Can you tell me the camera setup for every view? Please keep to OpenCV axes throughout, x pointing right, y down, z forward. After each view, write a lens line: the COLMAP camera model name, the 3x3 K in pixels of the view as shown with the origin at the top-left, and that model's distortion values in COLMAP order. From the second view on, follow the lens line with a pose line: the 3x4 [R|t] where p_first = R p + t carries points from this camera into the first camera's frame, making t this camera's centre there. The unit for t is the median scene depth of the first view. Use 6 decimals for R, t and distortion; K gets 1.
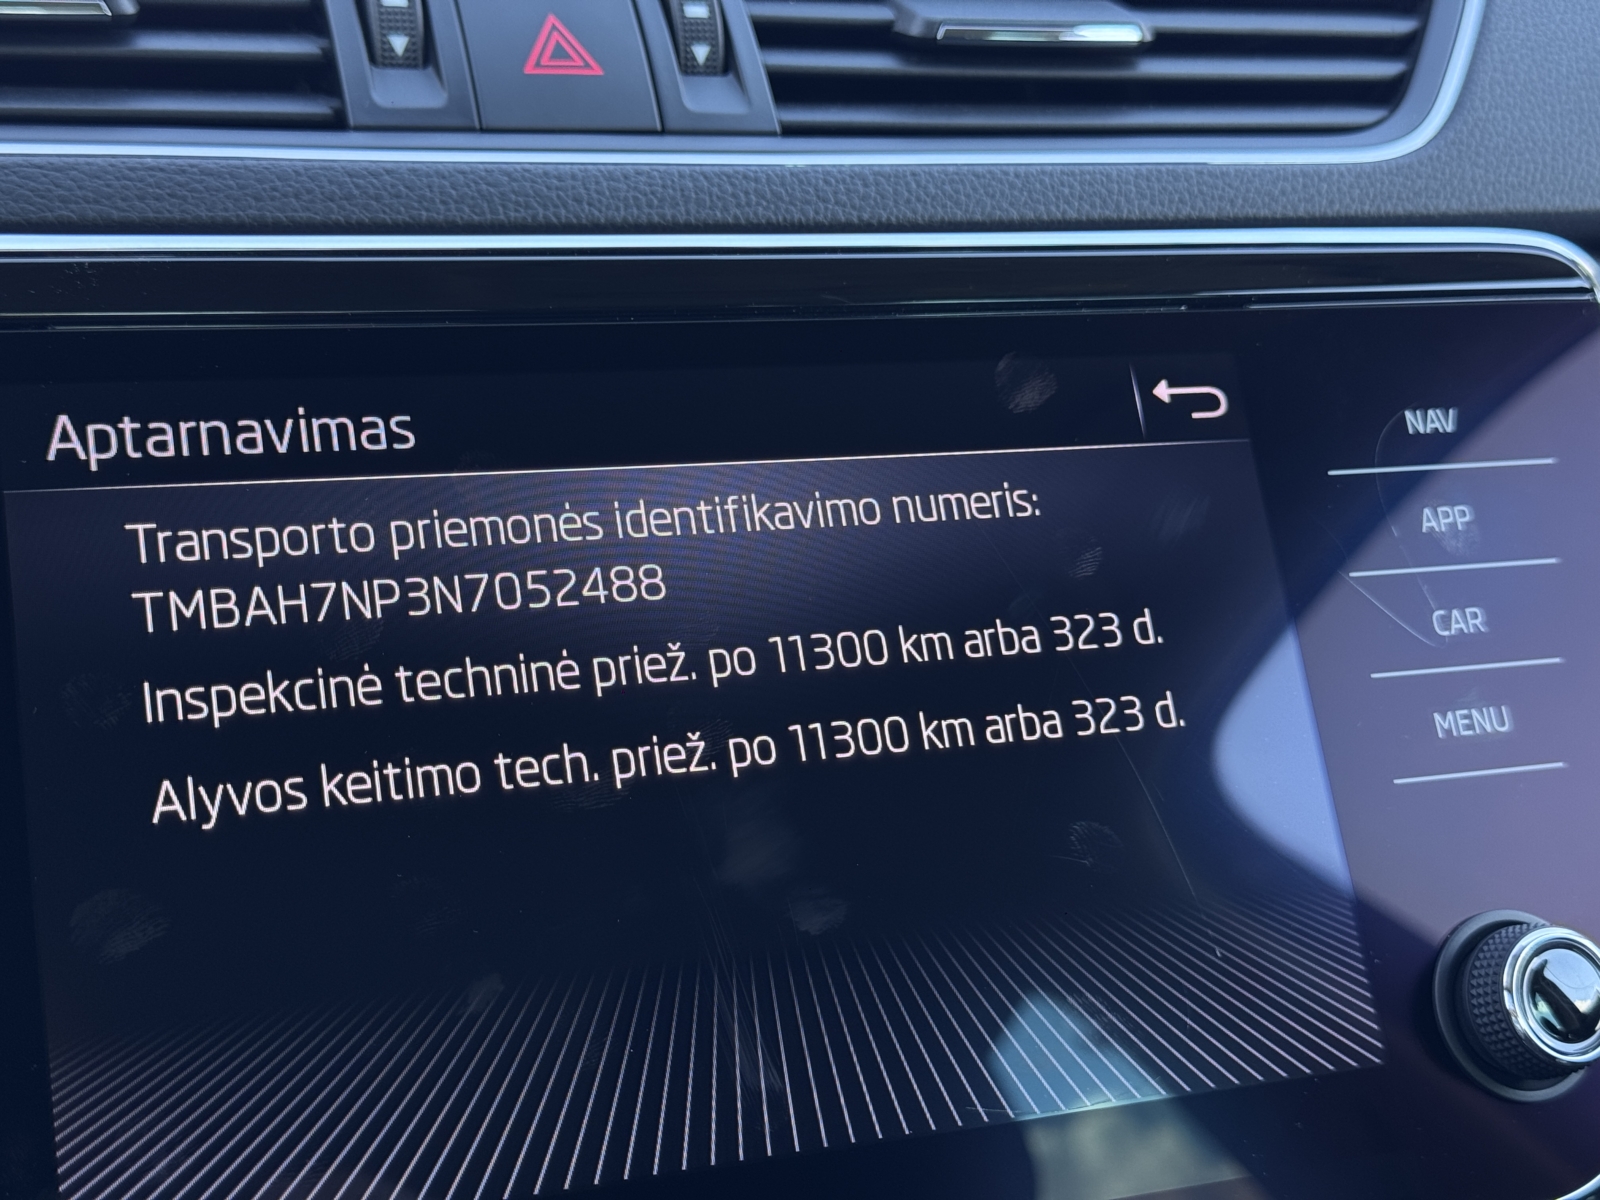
lens RADIAL K [[2379.4, 0, 800.0], [0, 2379.4, 600.0], [0, 0, 1]] dist [0.161694, -0.490500]
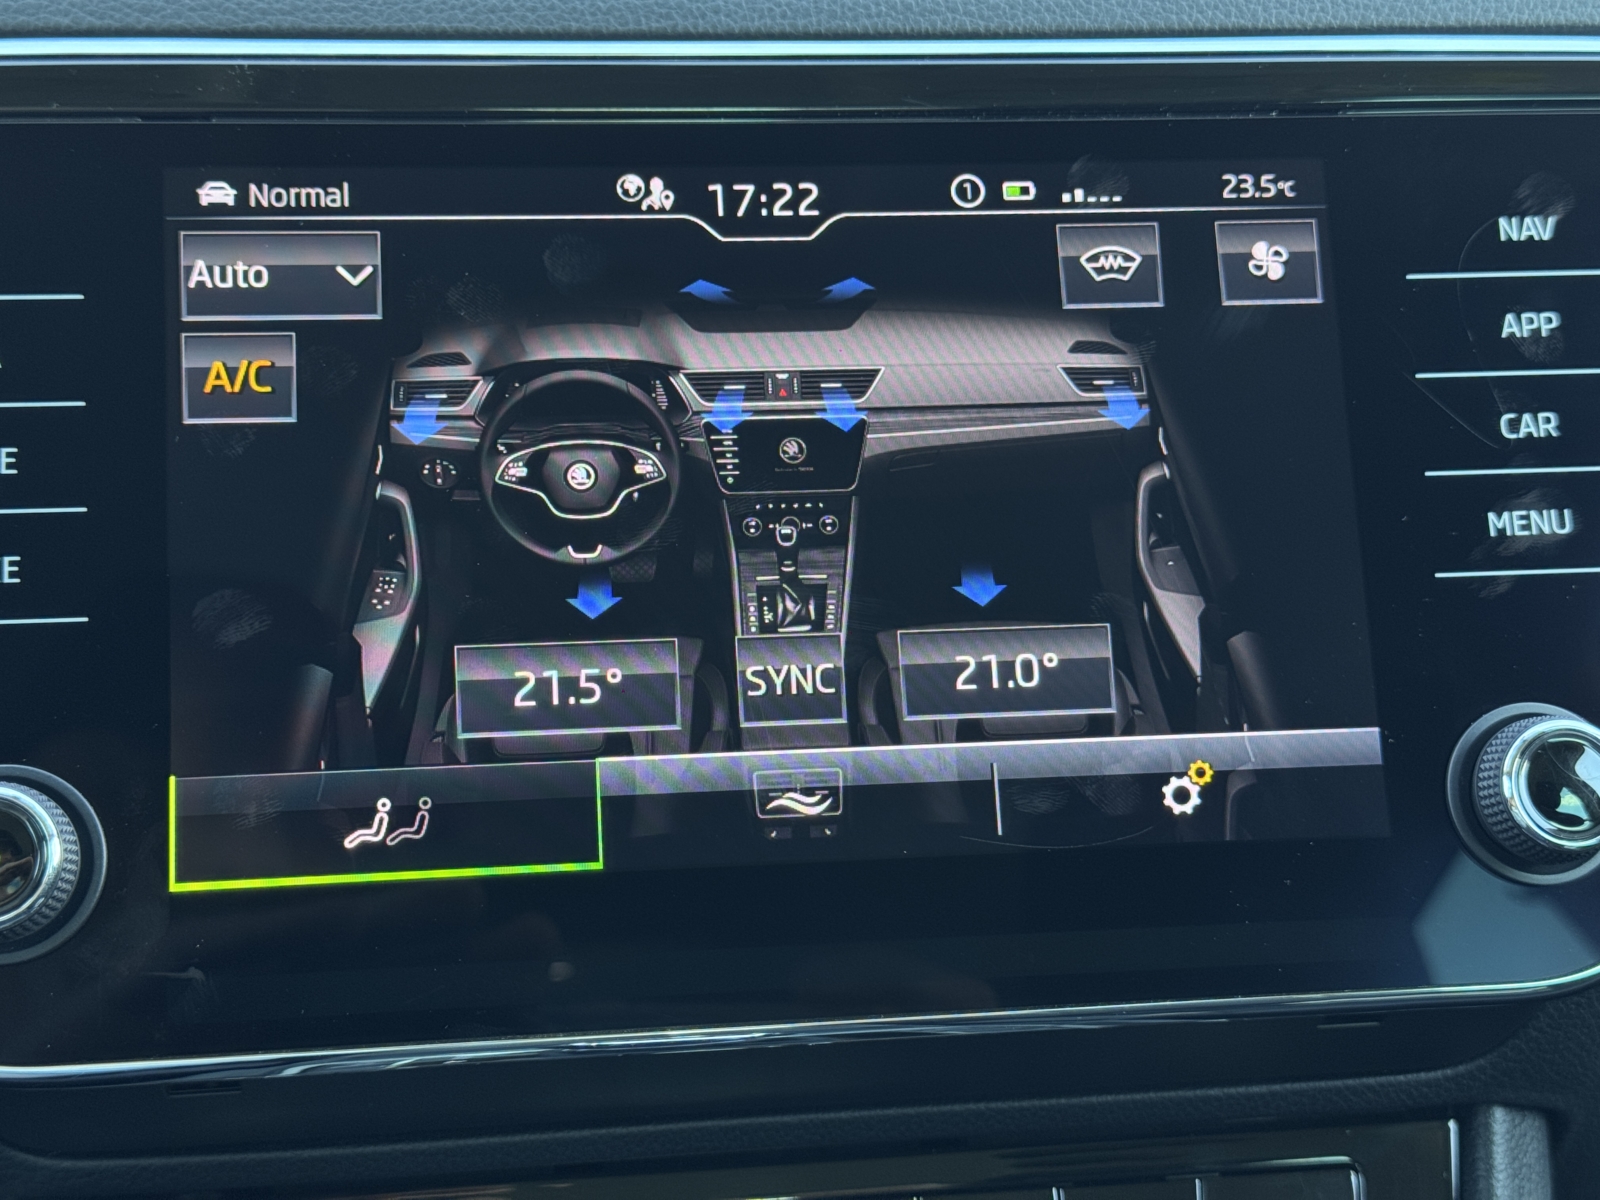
lens RADIAL K [[2379.4, 0, 800.0], [0, 2379.4, 600.0], [0, 0, 1]] dist [0.161694, -0.490500]
pose [[0.967376, 0.058255, -0.246556, 0.225703], [-0.040062, 0.996134, 0.078175, 0.015038], [0.250157, -0.065747, 0.965970, -0.076538]]
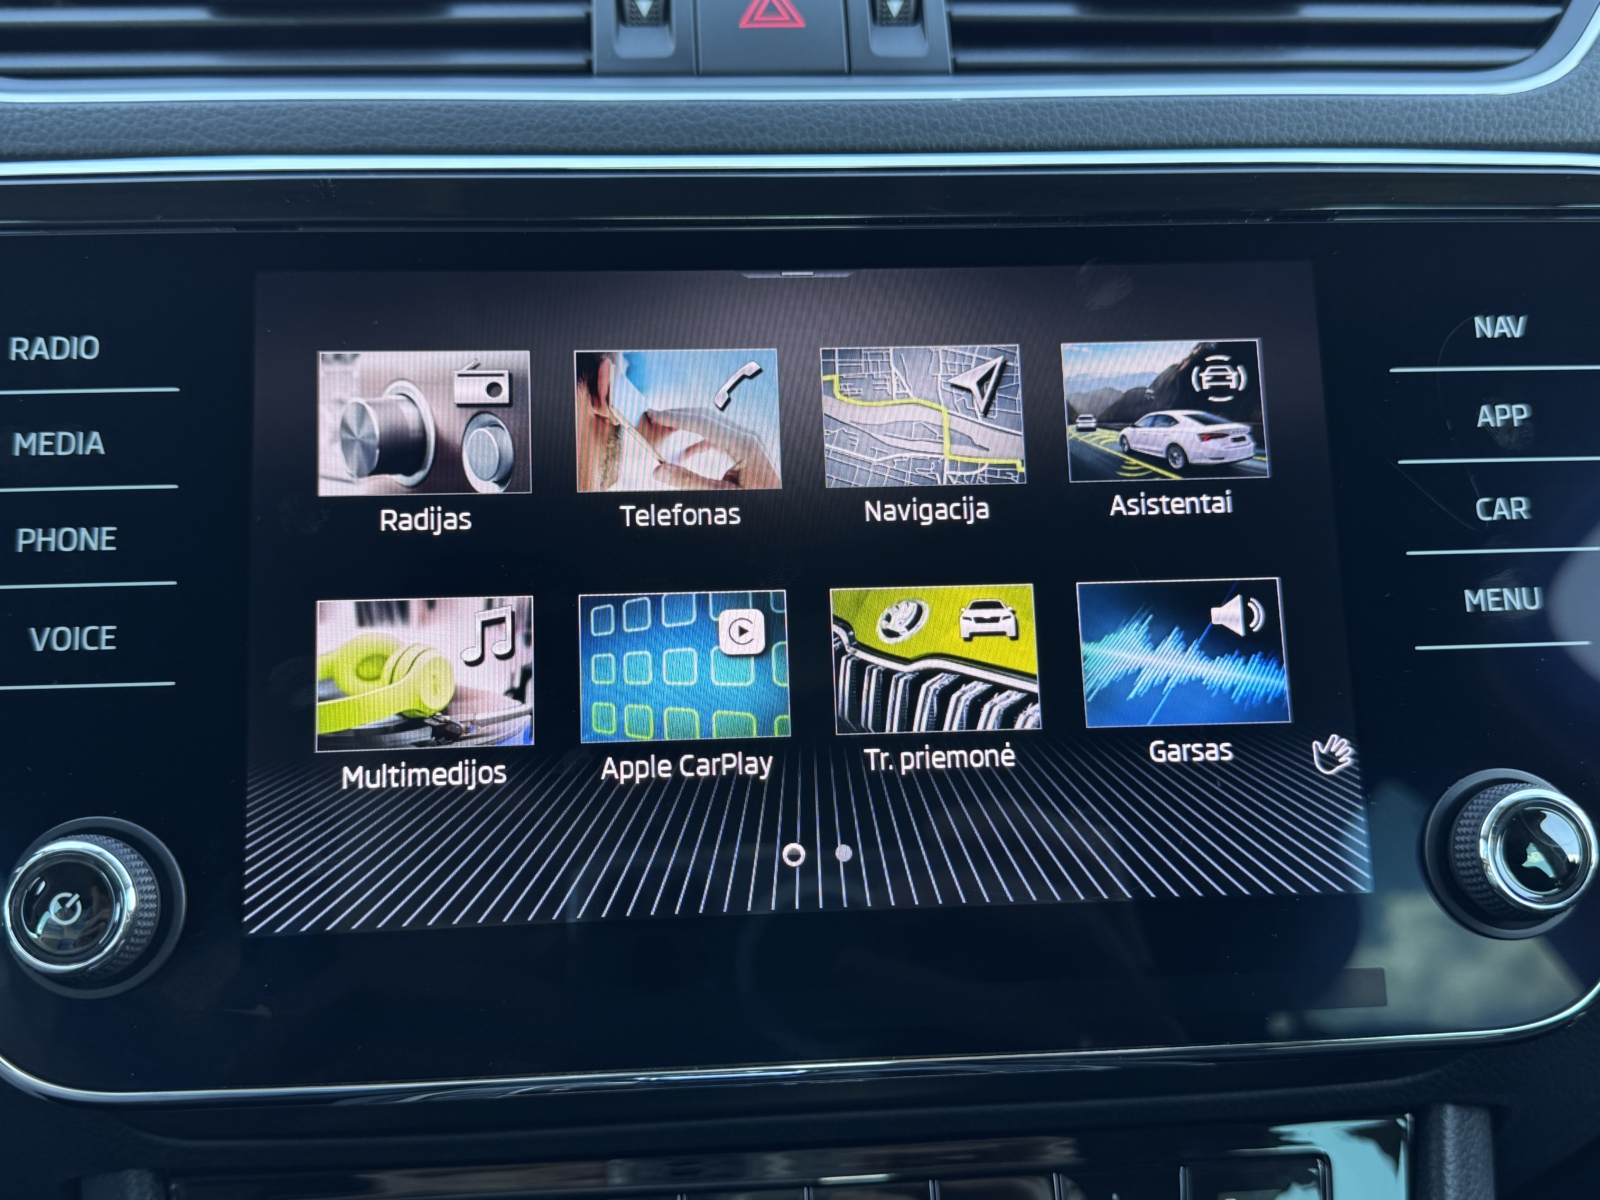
lens RADIAL K [[1669.7, 0, 797.1], [0, 1669.7, 605.6], [0, 0, 1]] dist [0.085912, -0.286657]
pose [[0.951772, 0.072405, -0.298141, 0.194342], [-0.043735, 0.993849, 0.101743, -0.011141], [0.303674, -0.083797, 0.949084, 0.154255]]
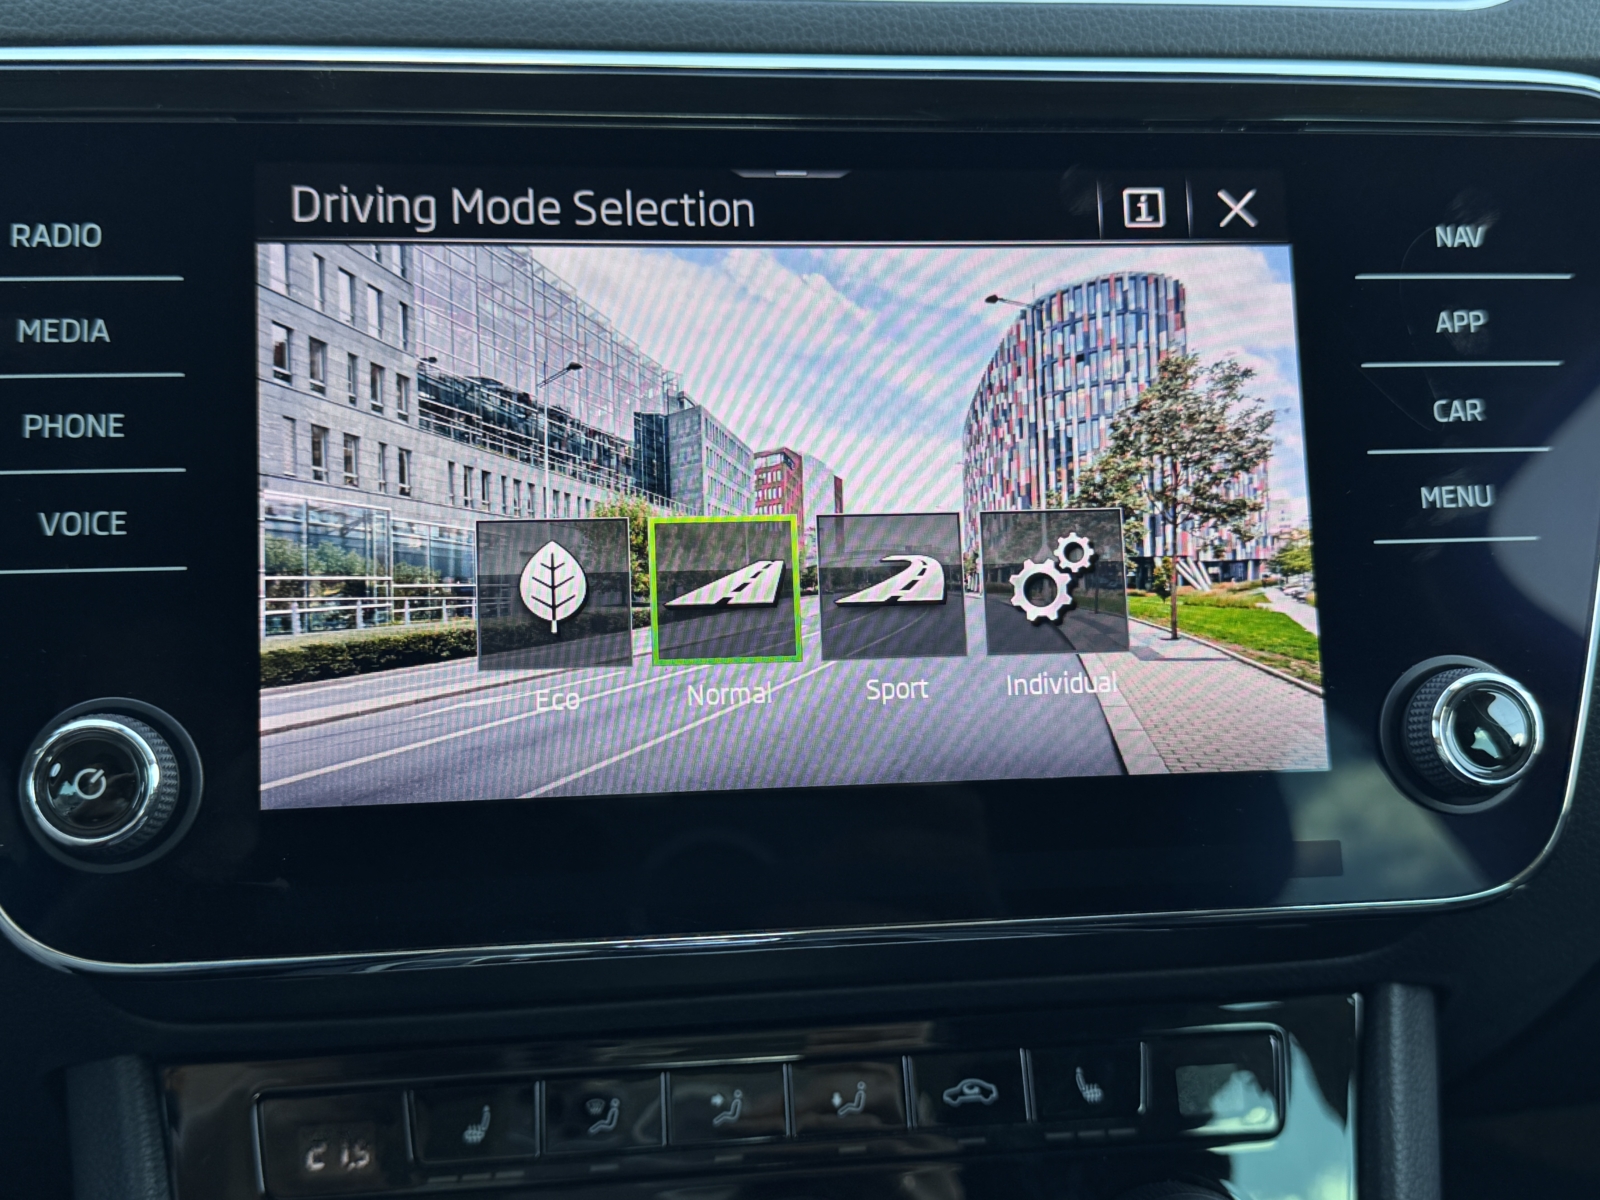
lens RADIAL K [[1794.8, 0, 803.0], [0, 1794.8, 612.4], [0, 0, 1]] dist [0.076018, -0.260417]
pose [[0.967574, 0.088093, -0.236729, 0.178165], [-0.055343, 0.988376, 0.141600, -0.000777], [0.246451, -0.123908, 0.961202, 0.060117]]
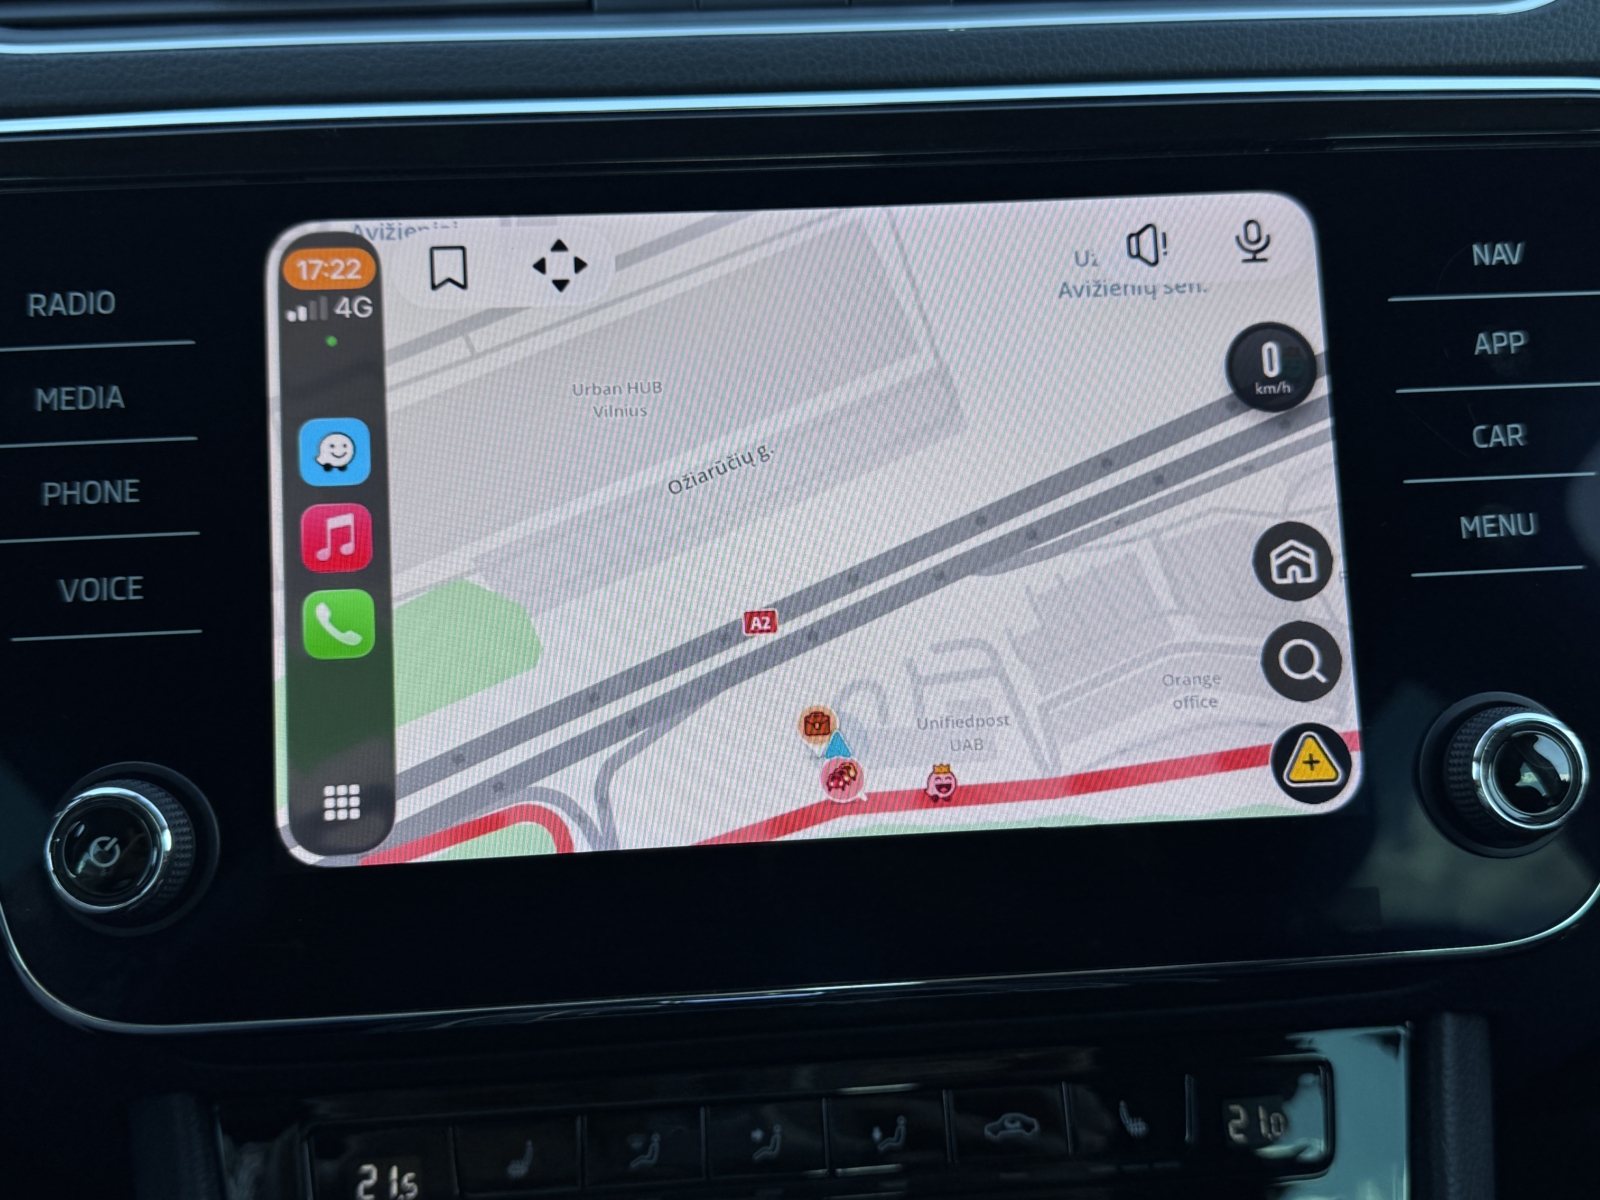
lens RADIAL K [[1688.0, 0, 800.0], [0, 1688.0, 600.0], [0, 0, 1]] dist [0.009418, -0.095650]
pose [[0.949854, 0.073792, -0.303862, 0.204363], [-0.026012, 0.987035, 0.158386, -0.031198], [0.311610, -0.142540, 0.939458, 0.138952]]
